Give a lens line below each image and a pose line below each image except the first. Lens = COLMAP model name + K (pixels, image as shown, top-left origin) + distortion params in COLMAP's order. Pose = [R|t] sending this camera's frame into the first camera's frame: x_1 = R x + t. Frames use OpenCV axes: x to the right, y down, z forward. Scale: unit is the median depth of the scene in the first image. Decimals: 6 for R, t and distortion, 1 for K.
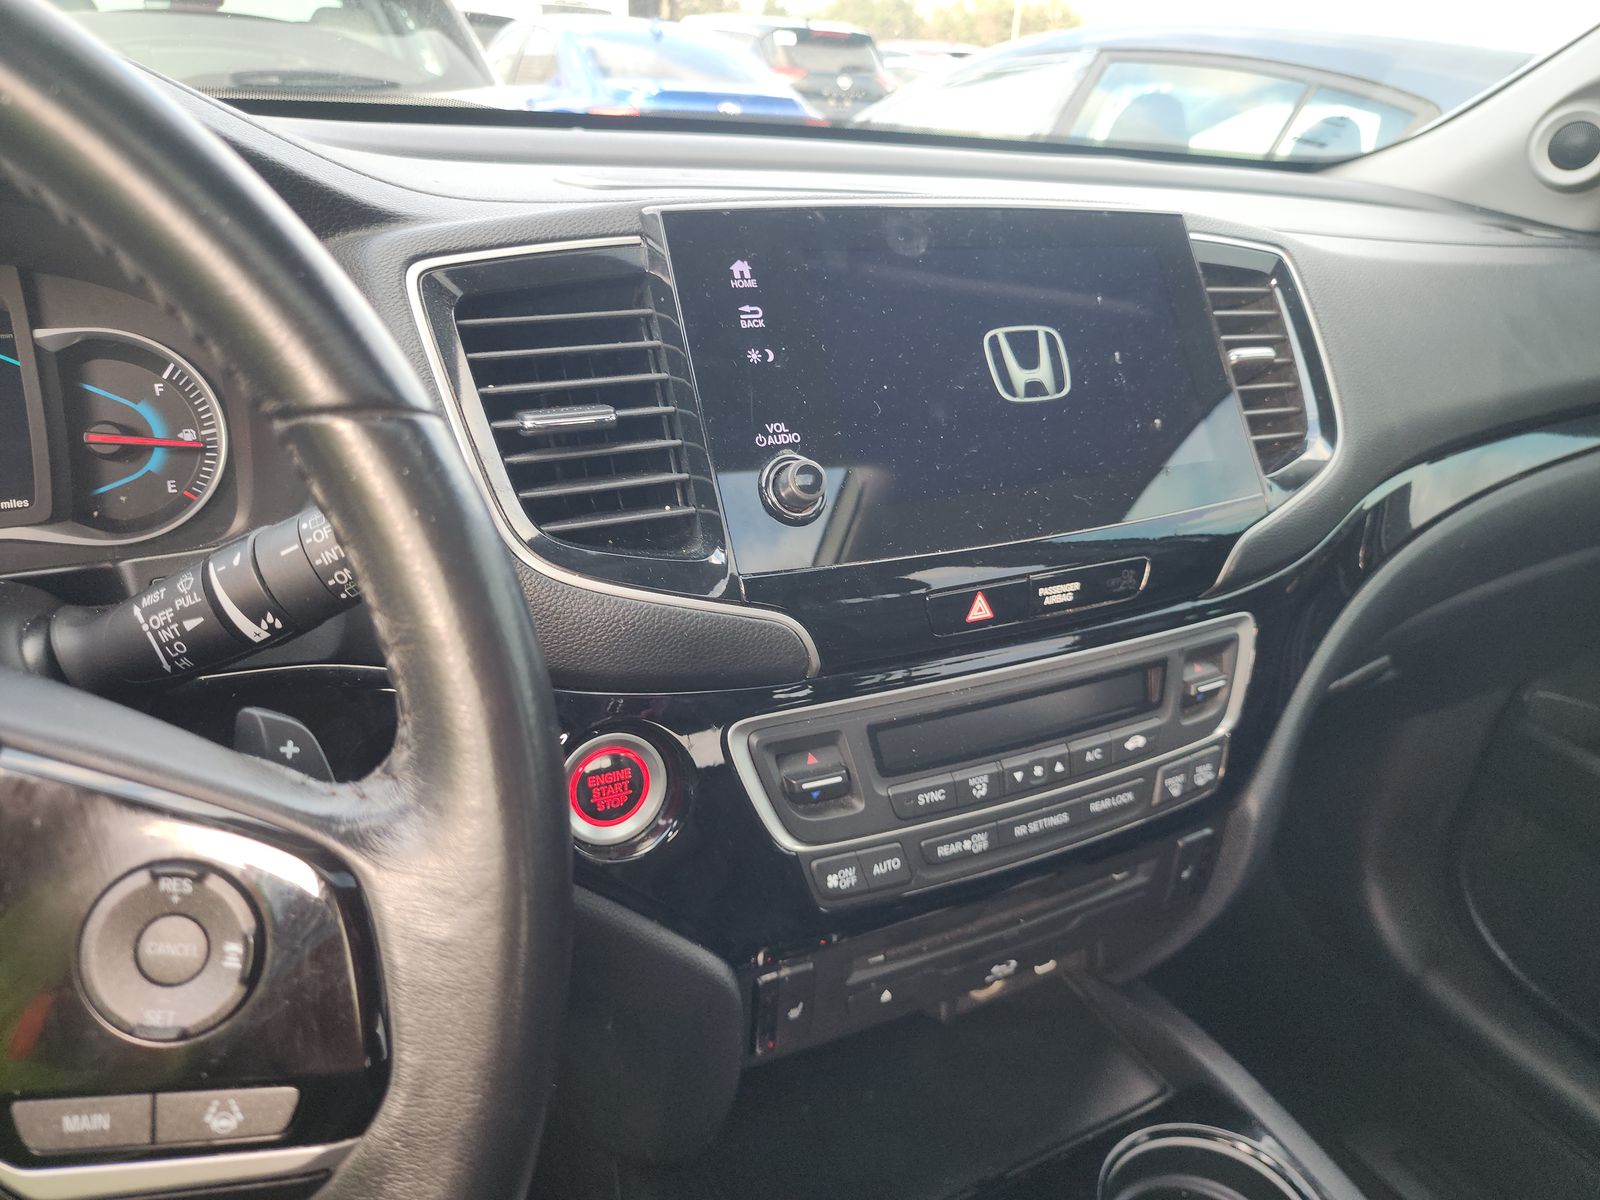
lens RADIAL K [[1070.2, 0, 800.0], [0, 1070.2, 600.0], [0, 0, 1]] dist [0.036584, -0.038866]
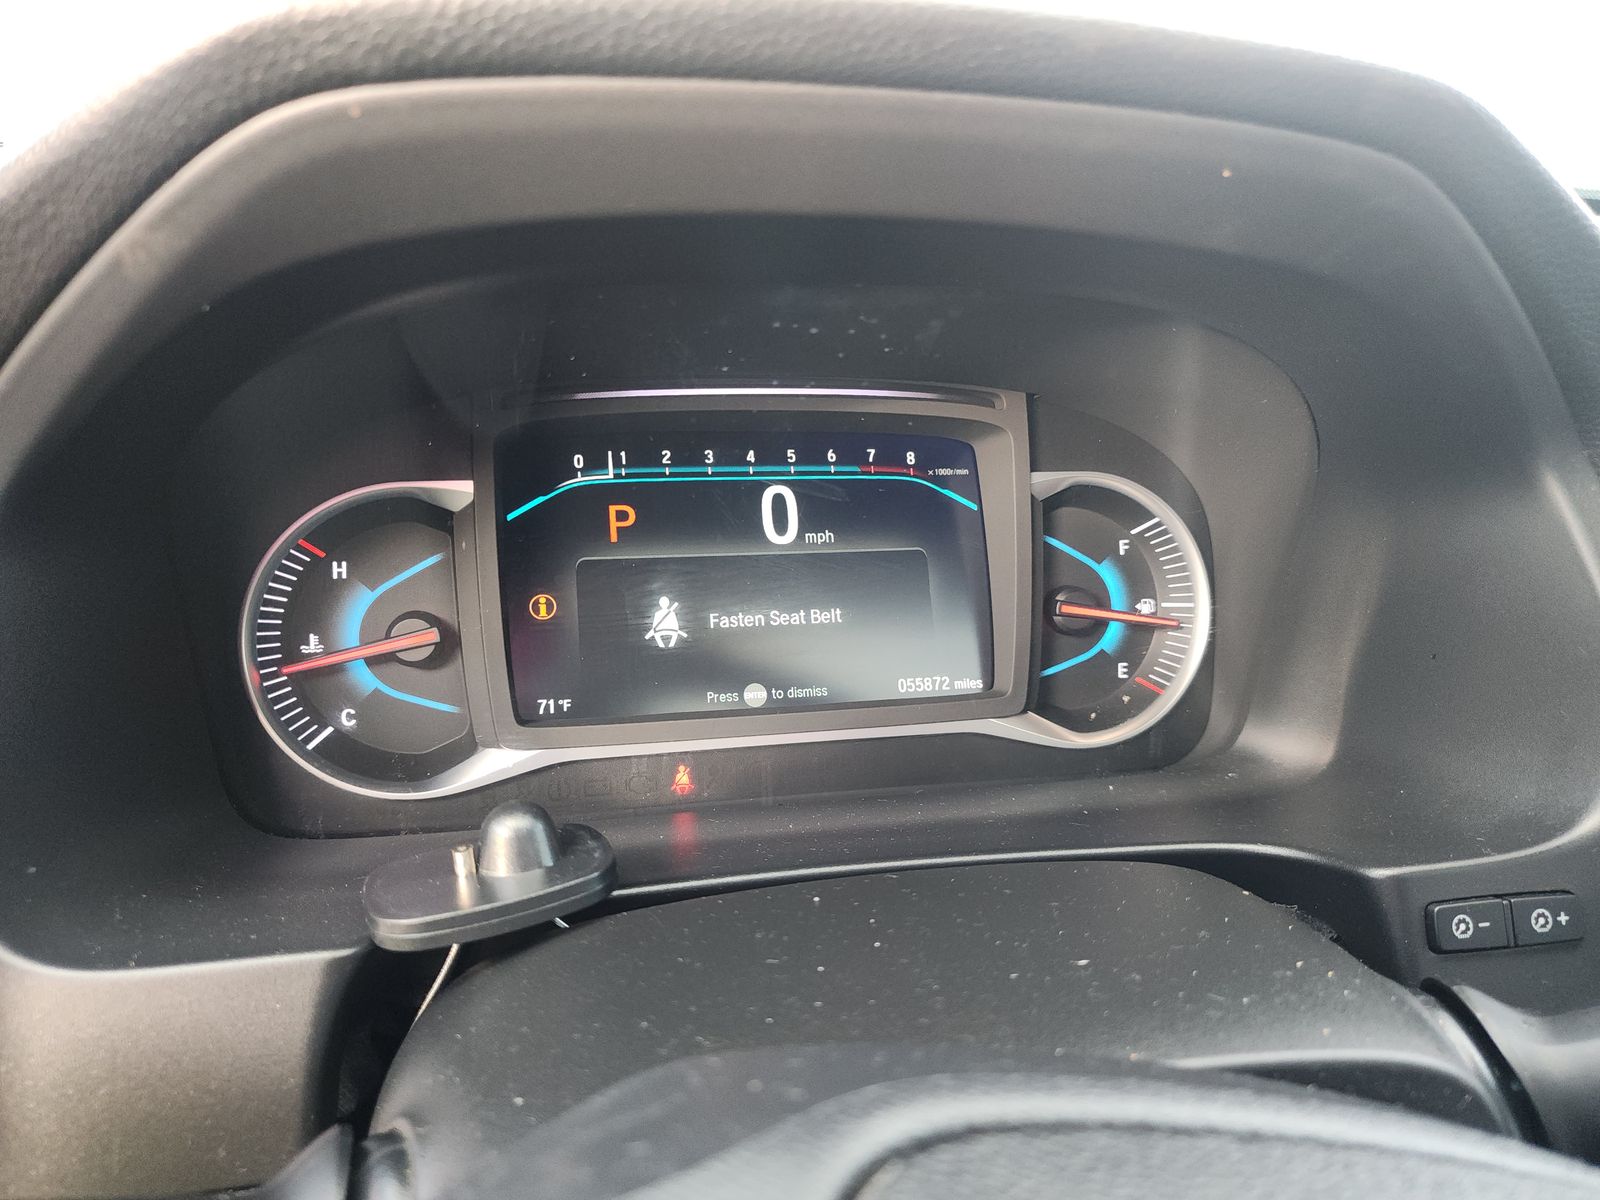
lens RADIAL K [[1070.2, 0, 800.0], [0, 1070.2, 600.0], [0, 0, 1]] dist [0.036584, -0.038866]
pose [[0.965195, 0.095828, -0.243342, -0.588577], [-0.109380, 0.993079, -0.042774, -0.092436], [0.237559, 0.067902, 0.968997, 0.182931]]
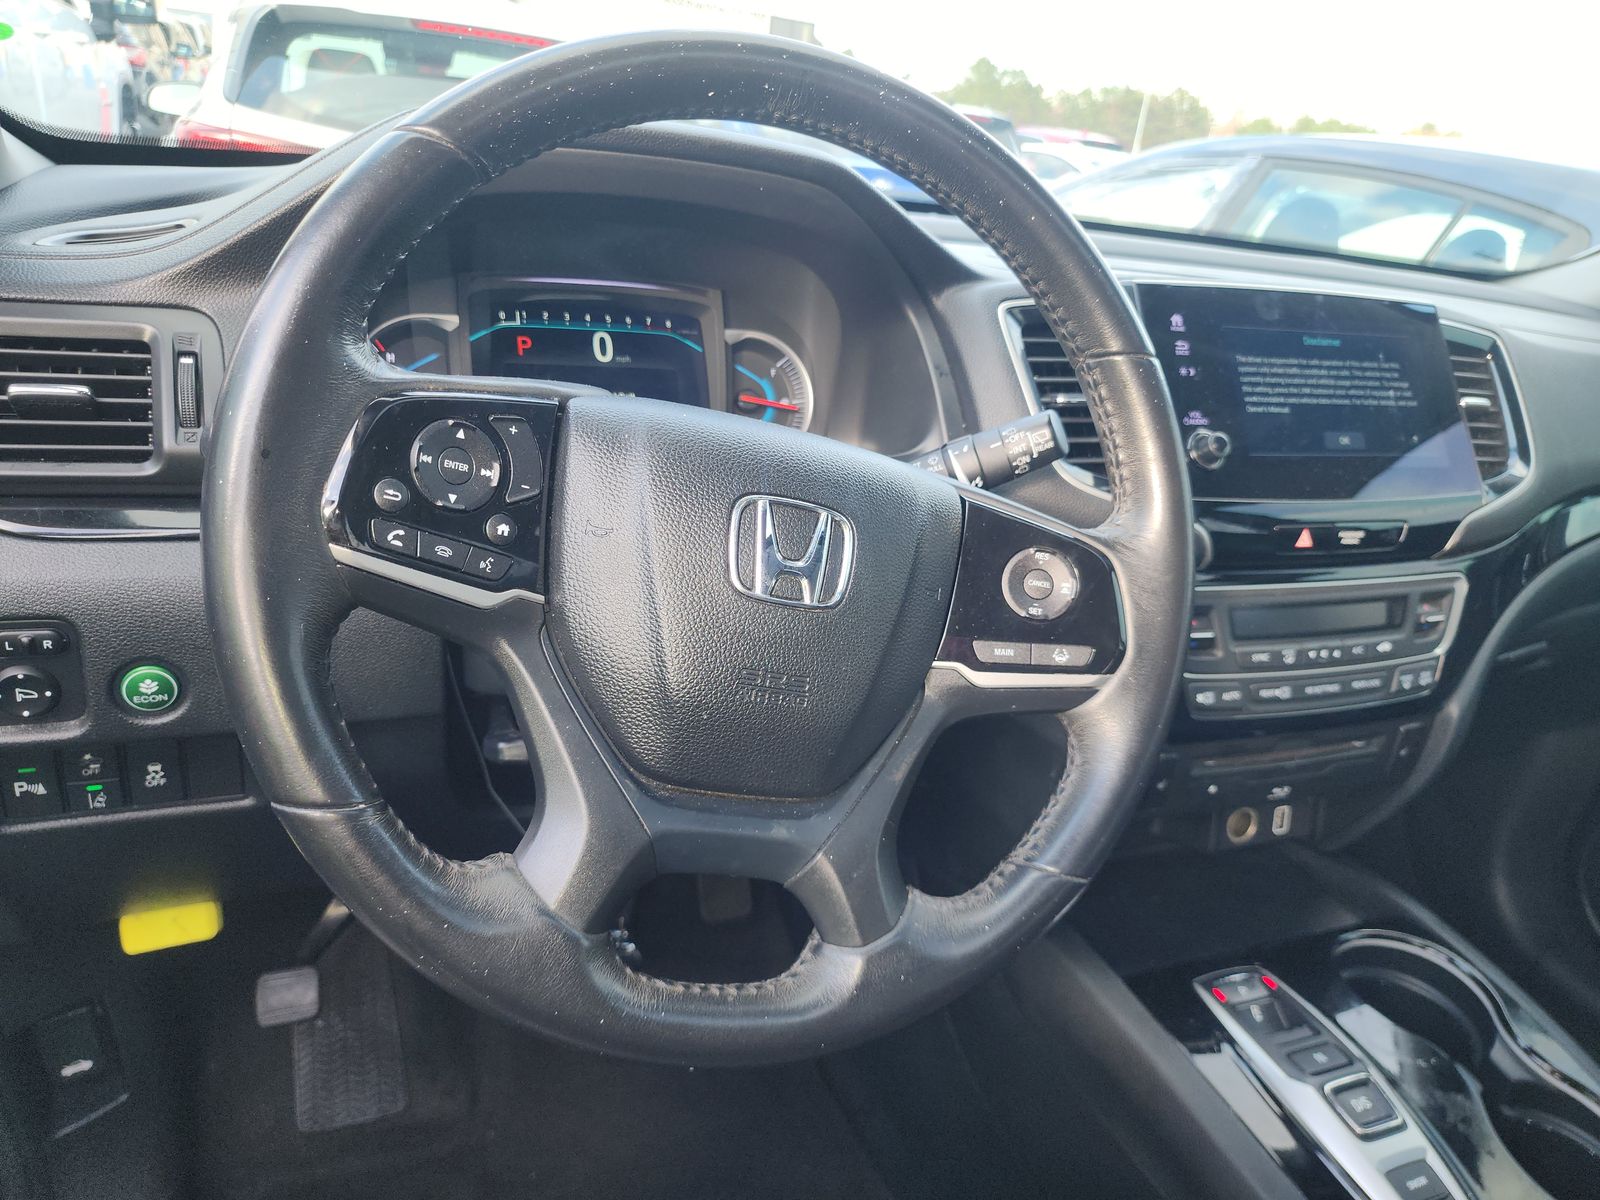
lens RADIAL K [[1085.8, 0, 797.3], [0, 1085.8, 614.4], [0, 0, 1]] dist [0.002850, -0.001028]
pose [[0.993675, 0.088274, -0.069413, -0.387855], [-0.091351, 0.994912, -0.042483, 0.216711], [0.065310, 0.048555, 0.996683, -0.552779]]
